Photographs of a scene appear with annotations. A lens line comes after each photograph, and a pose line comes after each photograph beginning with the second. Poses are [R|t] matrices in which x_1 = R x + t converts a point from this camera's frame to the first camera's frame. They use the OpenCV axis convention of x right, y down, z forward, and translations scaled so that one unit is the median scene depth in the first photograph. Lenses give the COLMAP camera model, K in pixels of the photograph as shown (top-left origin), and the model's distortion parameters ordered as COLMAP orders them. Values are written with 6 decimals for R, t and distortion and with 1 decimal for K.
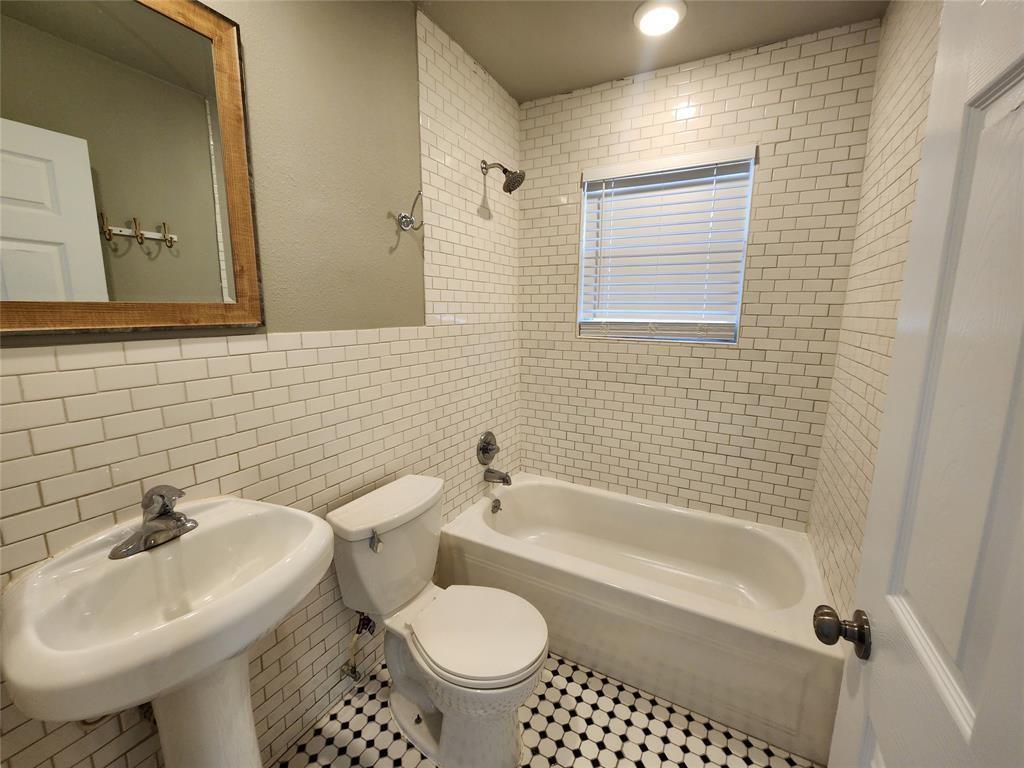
lens RADIAL K [[417.7, 0, 513.7], [0, 417.7, 380.0], [0, 0, 1]] dist [0.004858, -0.004579]
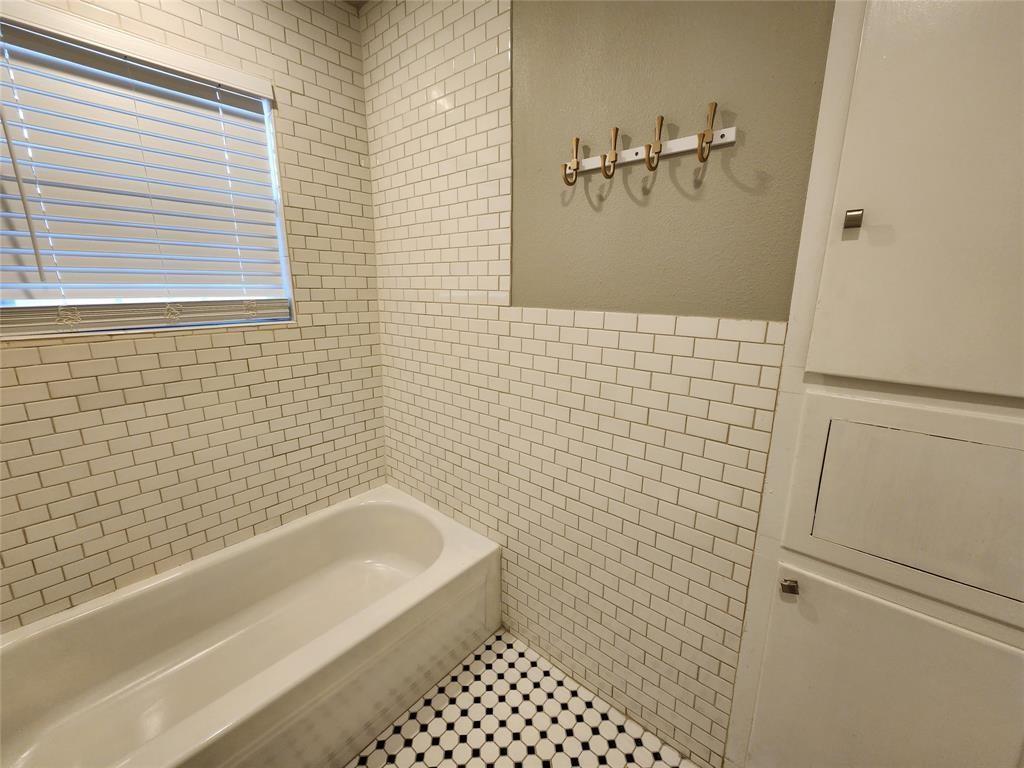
lens RADIAL K [[417.7, 0, 513.7], [0, 417.7, 380.0], [0, 0, 1]] dist [0.004858, -0.004579]
pose [[0.217274, -0.225566, 0.949690, -0.225568], [0.162854, 0.967674, 0.192578, -0.062488], [-0.962429, 0.112819, 0.246985, 0.356015]]
